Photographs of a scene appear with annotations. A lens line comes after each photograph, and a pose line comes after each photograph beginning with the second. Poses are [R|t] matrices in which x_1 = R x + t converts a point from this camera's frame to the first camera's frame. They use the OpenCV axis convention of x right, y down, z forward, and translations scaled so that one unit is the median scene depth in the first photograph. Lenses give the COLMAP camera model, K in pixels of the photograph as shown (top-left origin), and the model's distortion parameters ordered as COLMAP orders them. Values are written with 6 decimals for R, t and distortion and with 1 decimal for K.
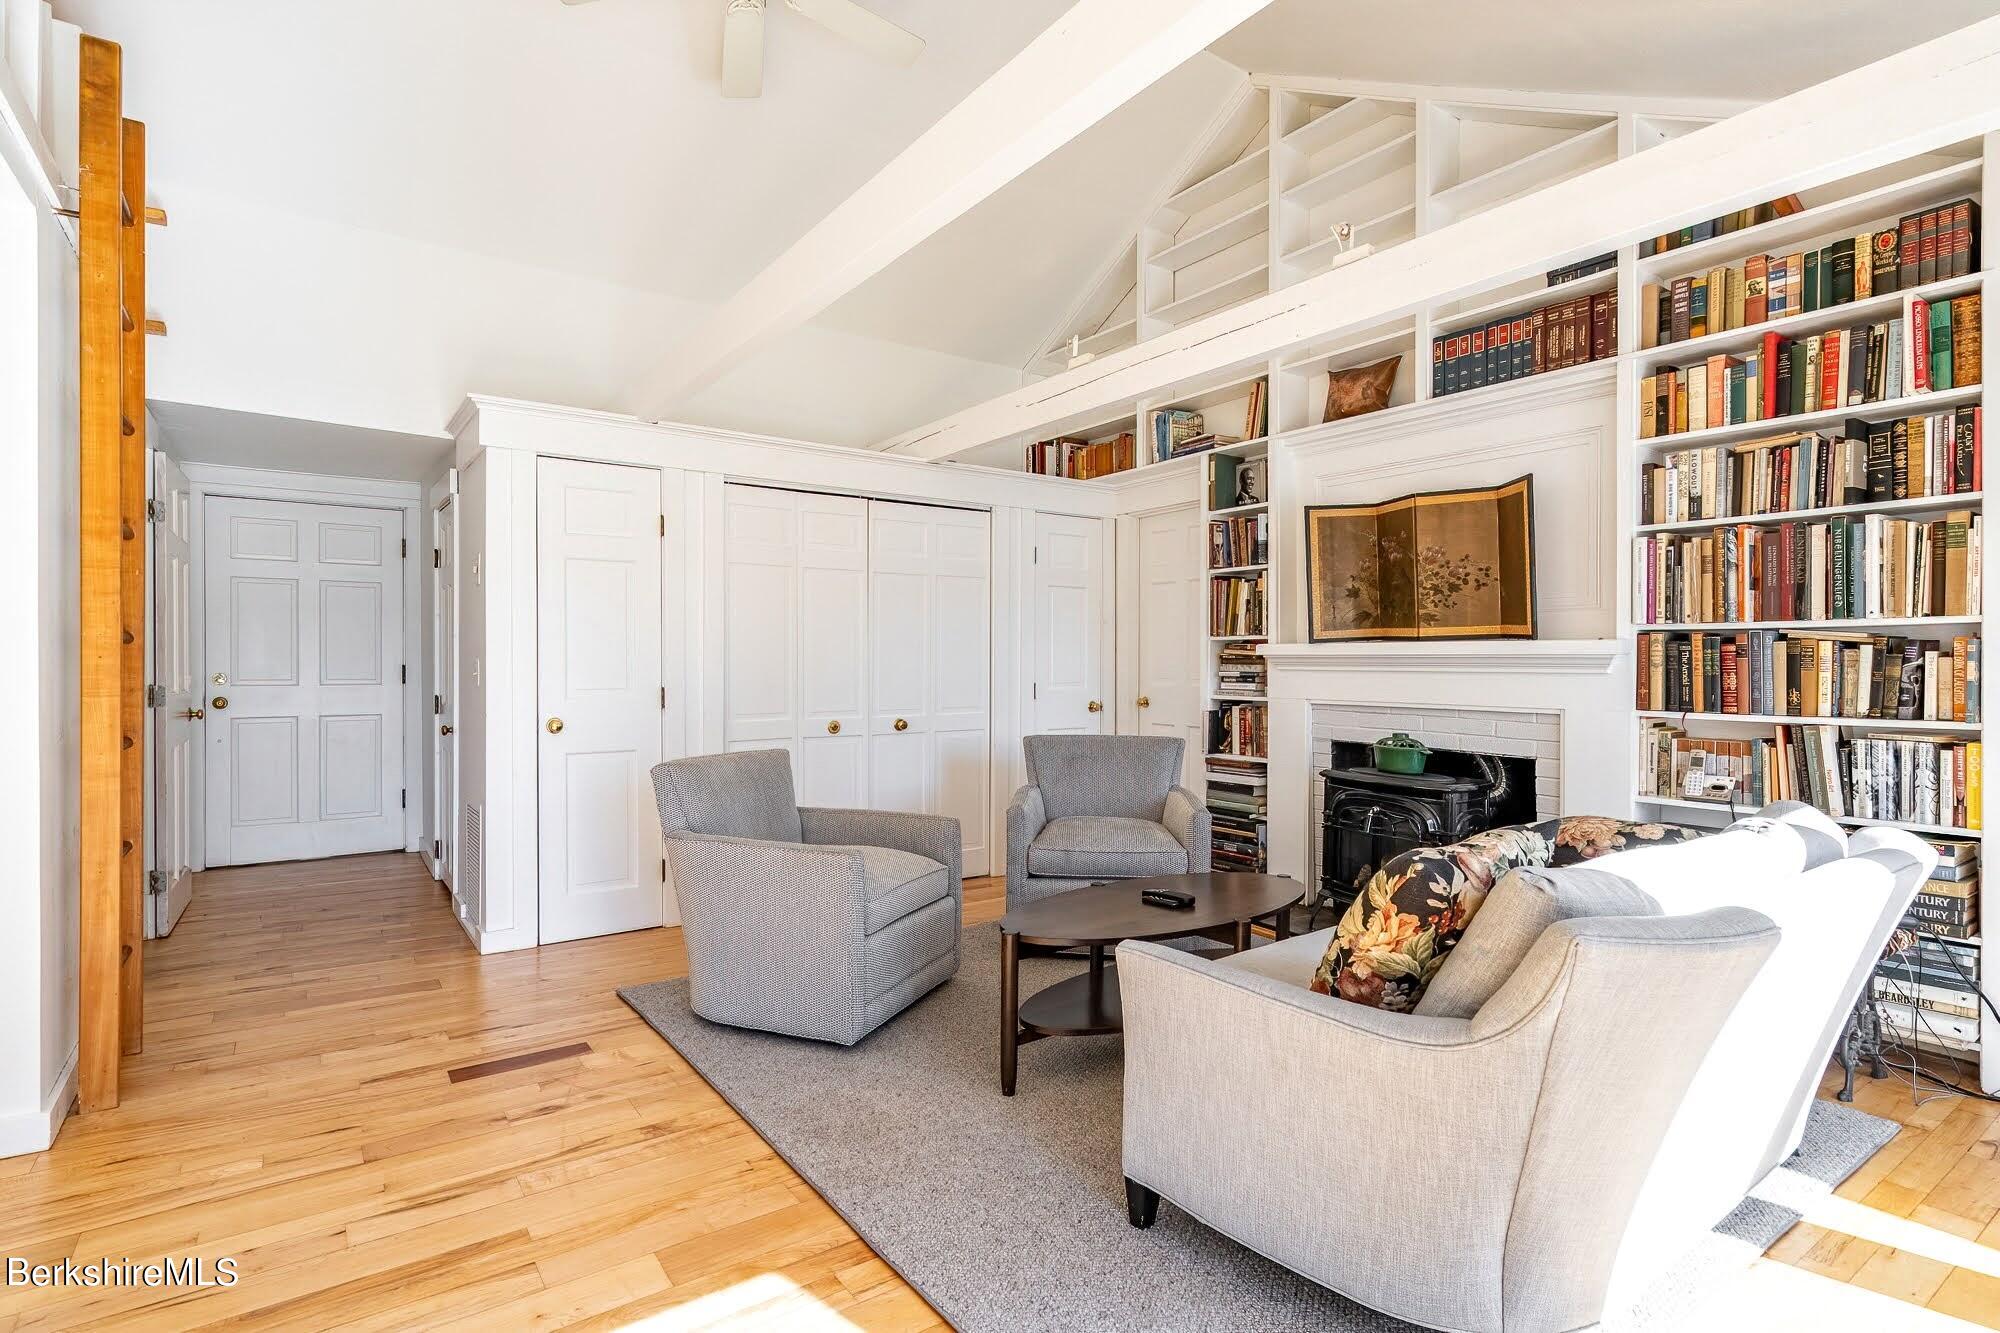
lens RADIAL K [[1013.6, 0, 1046.9], [0, 1013.6, 668.1], [0, 0, 1]] dist [-0.000596, -0.000080]
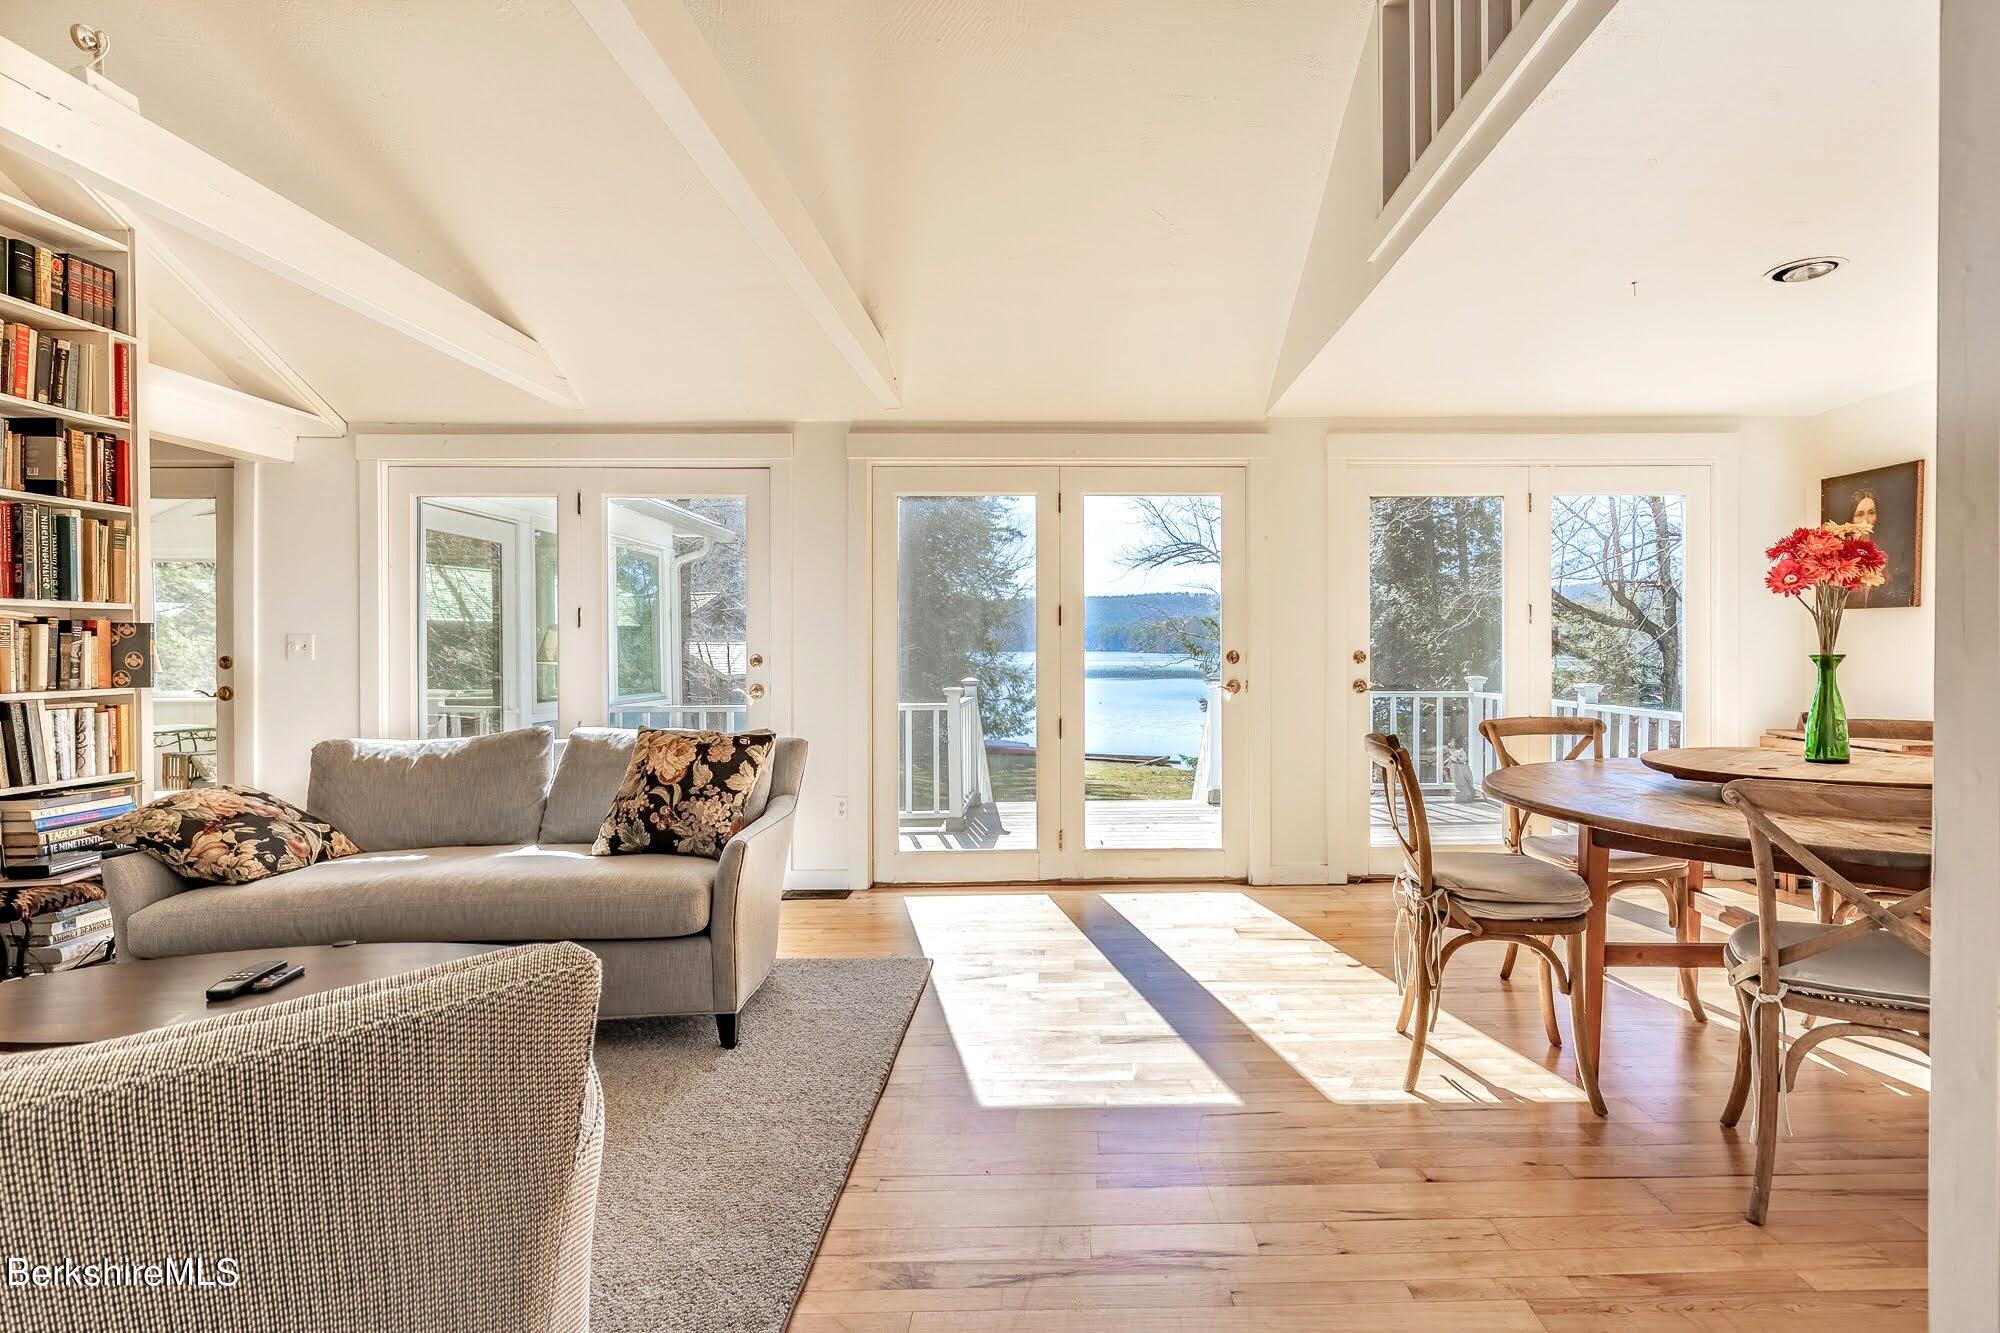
lens RADIAL K [[970.7, 0, 1079.3], [0, 970.7, 666.0], [0, 0, 1]] dist [-0.003173, 0.000540]
pose [[-0.815006, -0.013339, 0.579298, -0.623904], [0.001526, 0.999682, 0.025166, -0.002225], [-0.579450, 0.021394, -0.814727, 1.056818]]
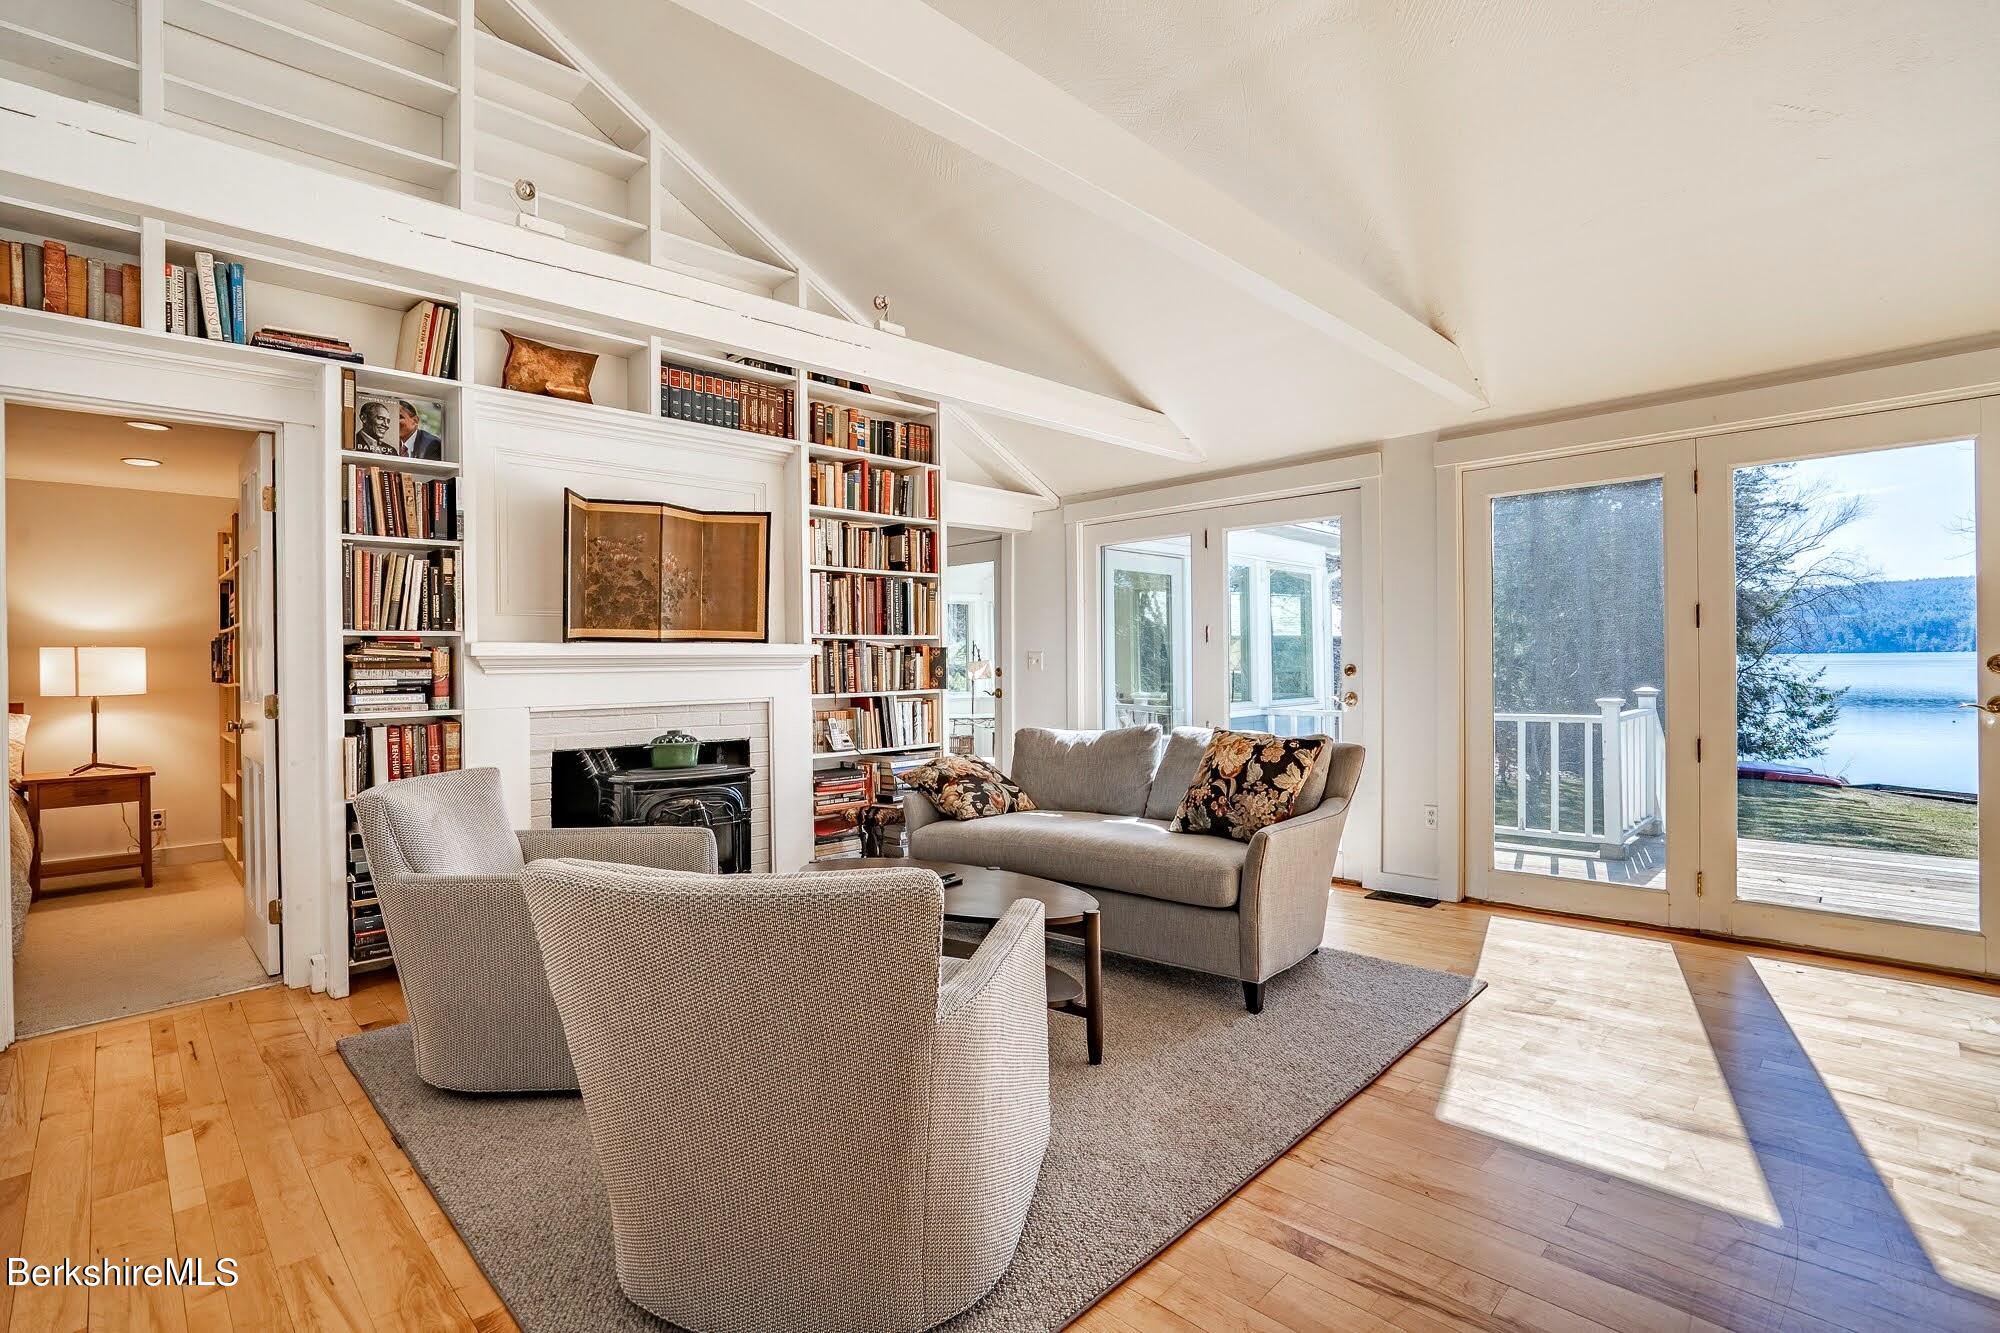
lens RADIAL K [[926.0, 0, 980.6], [0, 926.0, 661.5], [0, 0, 1]] dist [-0.073701, 0.028865]
pose [[-0.136902, -0.001775, 0.990583, -0.735187], [0.019577, 0.999798, 0.004497, -0.005658], [-0.990391, 0.020008, -0.136839, 0.947019]]
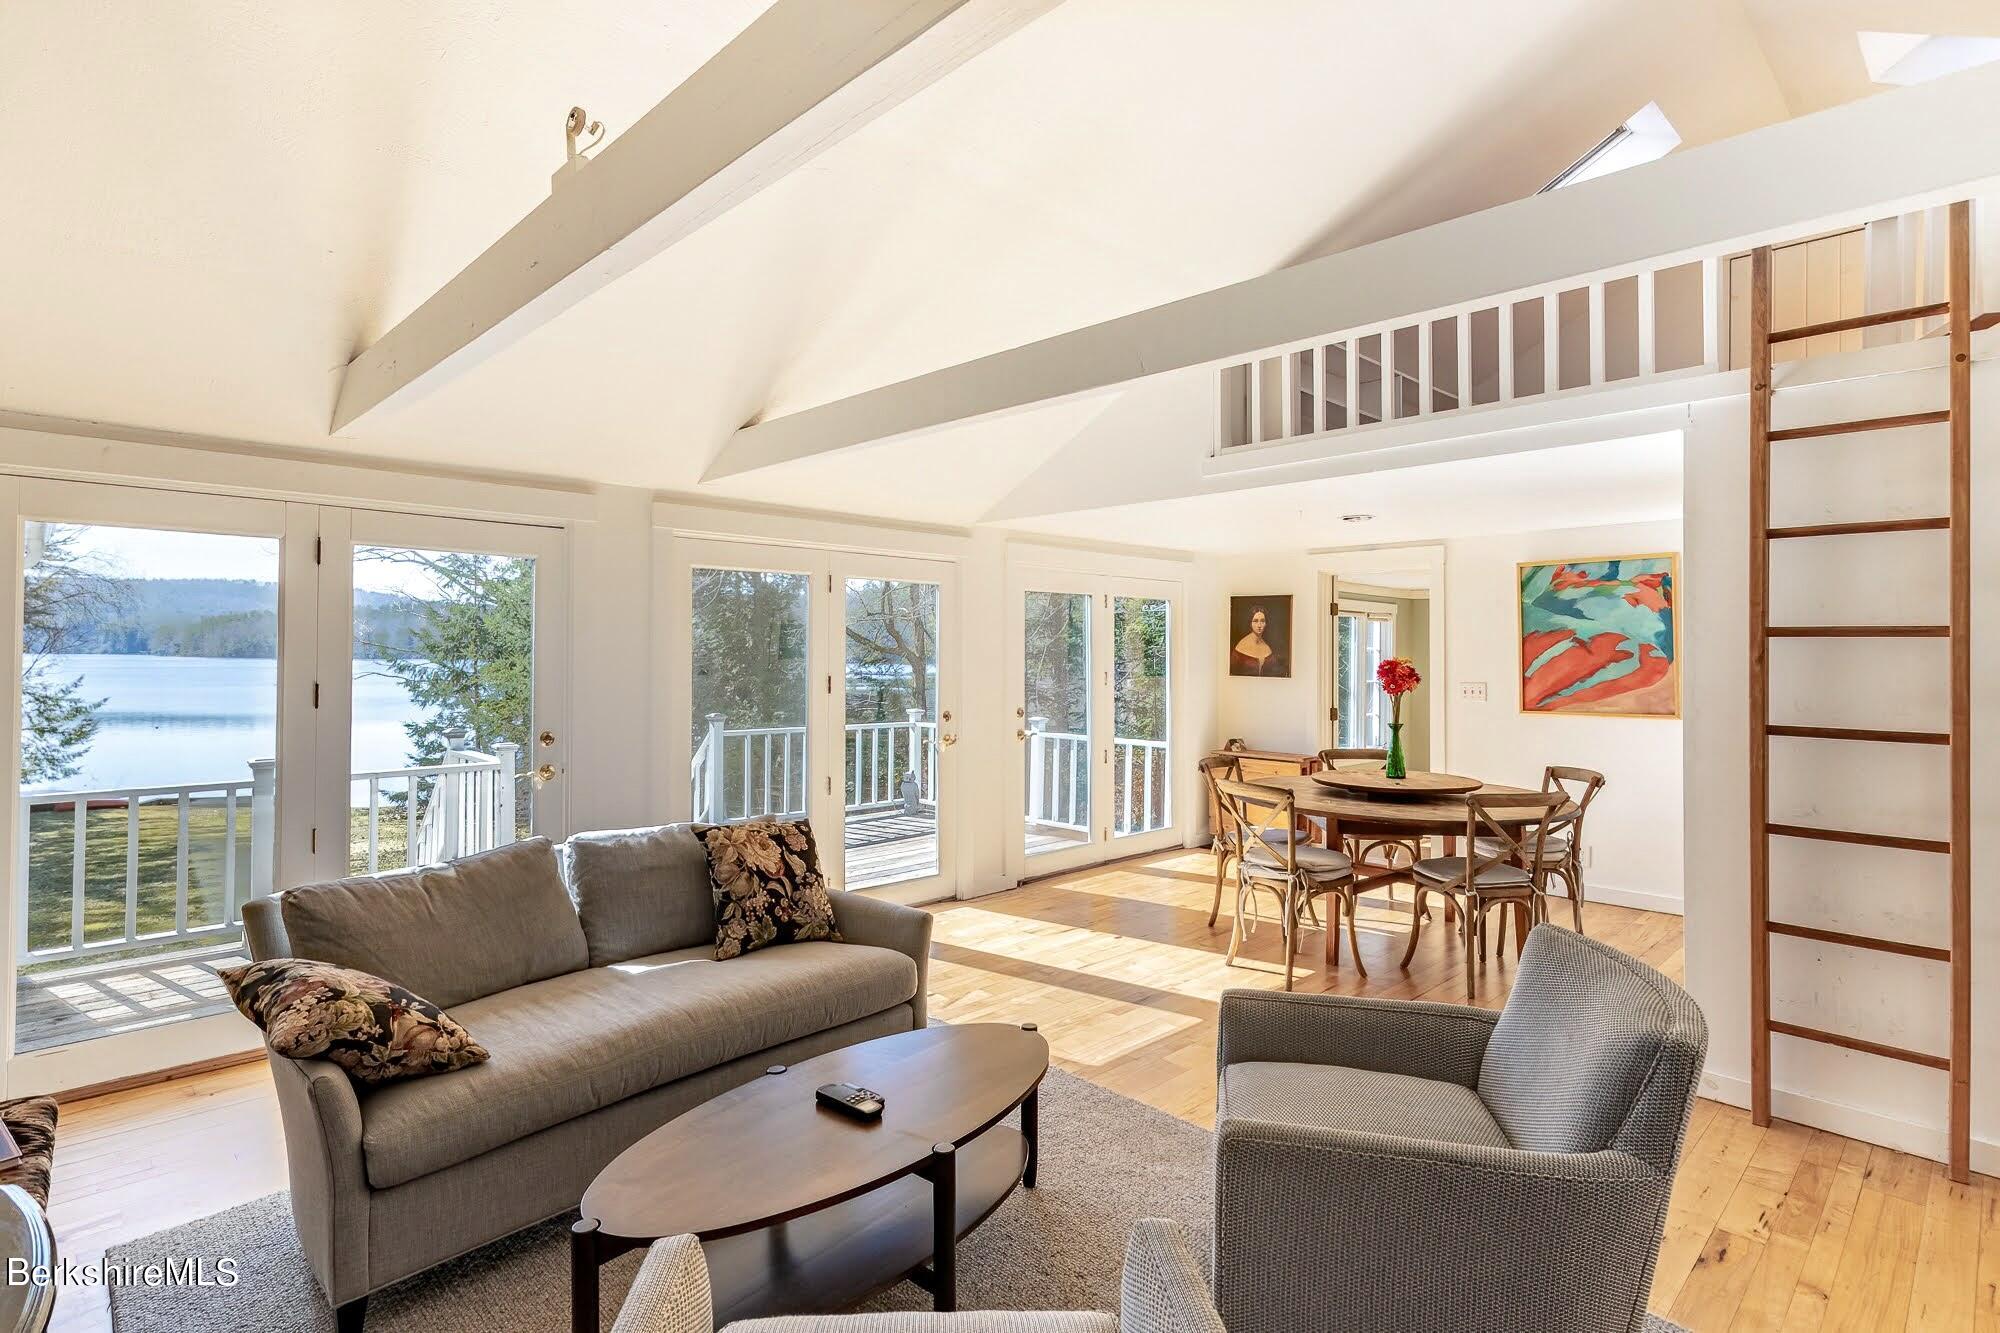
lens RADIAL K [[984.1, 0, 991.9], [0, 984.1, 645.6], [0, 0, 1]] dist [-0.000361, 0.000498]
pose [[-0.992712, -0.010852, -0.120021, 0.090584], [-0.010096, 0.999925, -0.006910, -0.087798], [0.120087, -0.005648, -0.992747, 1.504456]]
